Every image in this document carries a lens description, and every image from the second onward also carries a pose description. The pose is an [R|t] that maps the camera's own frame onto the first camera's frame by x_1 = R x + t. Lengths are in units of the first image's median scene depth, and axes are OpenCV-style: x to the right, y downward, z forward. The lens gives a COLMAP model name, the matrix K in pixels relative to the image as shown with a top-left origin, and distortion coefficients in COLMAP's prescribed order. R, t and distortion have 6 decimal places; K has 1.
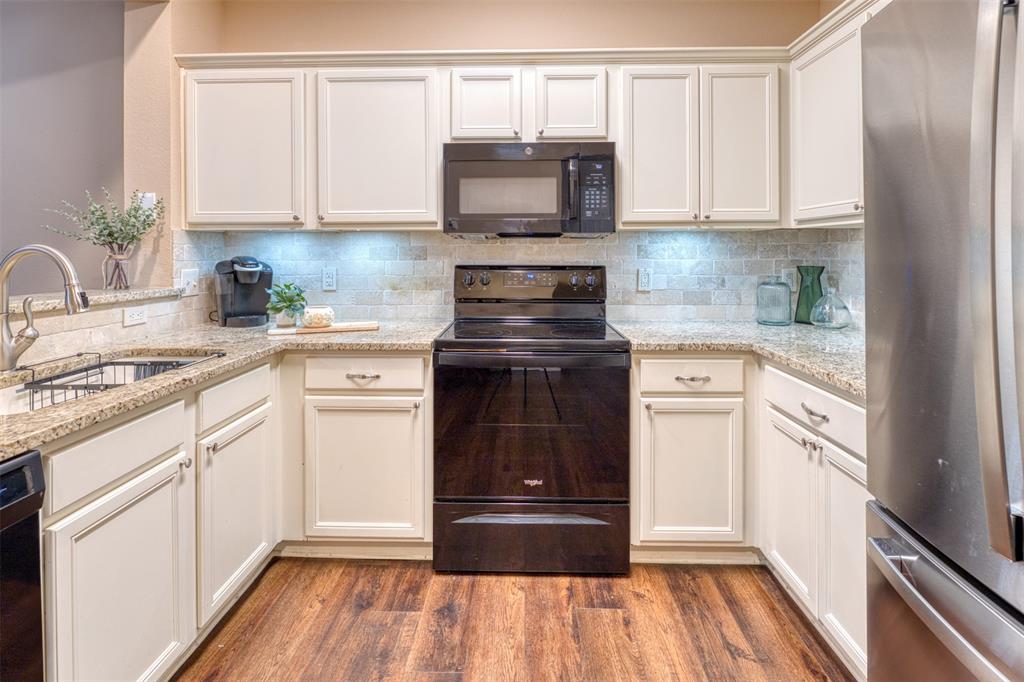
lens RADIAL K [[485.7, 0, 511.8], [0, 485.7, 255.0], [0, 0, 1]] dist [-0.008078, 0.000614]
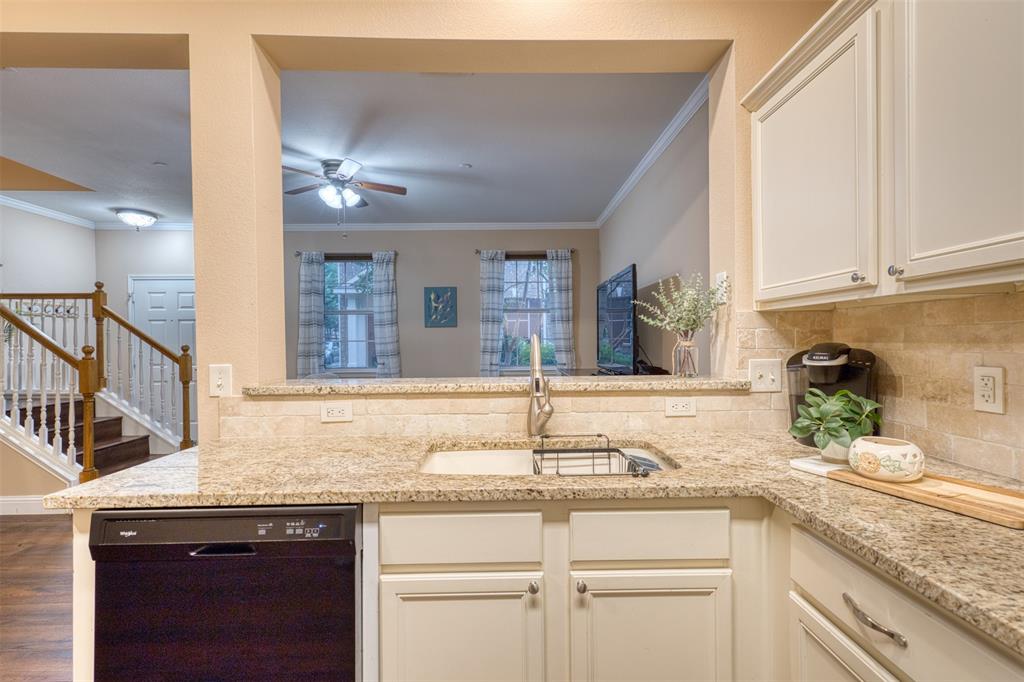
lens RADIAL K [[456.7, 0, 515.1], [0, 456.7, 345.7], [0, 0, 1]] dist [0.010841, -0.000124]
pose [[0.048399, 0.011333, -0.998764, 0.086921], [0.007891, 0.999900, 0.011728, -0.005547], [0.998797, -0.008449, 0.048305, 0.606056]]
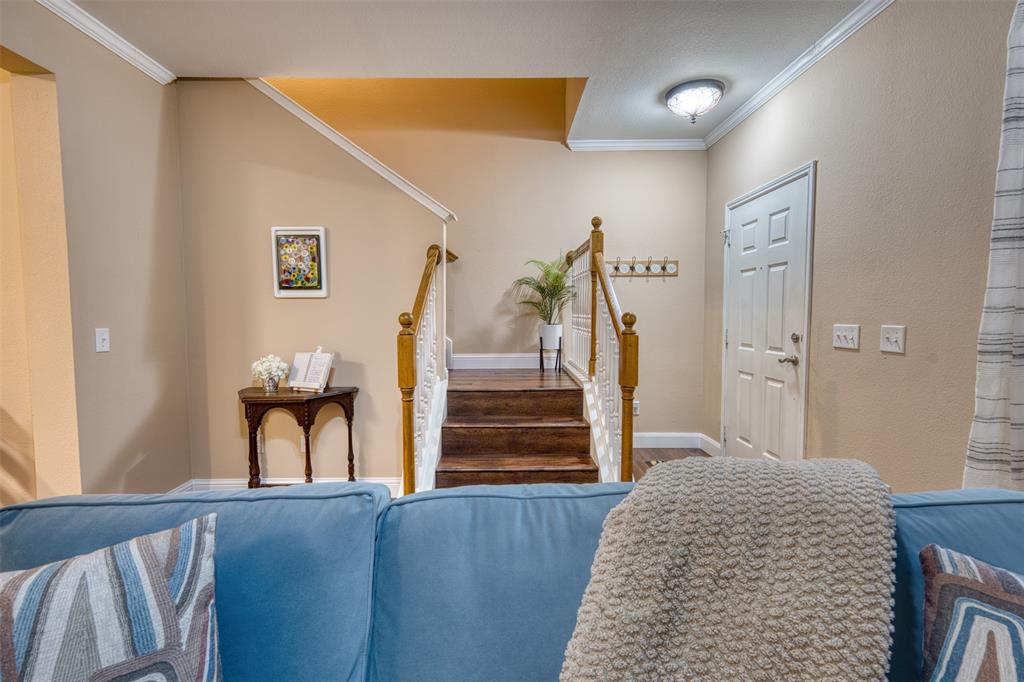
lens RADIAL K [[452.8, 0, 506.3], [0, 452.8, 340.3], [0, 0, 1]] dist [0.008832, -0.000554]
pose [[-0.999603, 0.008150, -0.026985, -1.921971], [0.006574, 0.998295, 0.058000, 0.006839], [0.027412, 0.057799, -0.997952, 0.182605]]
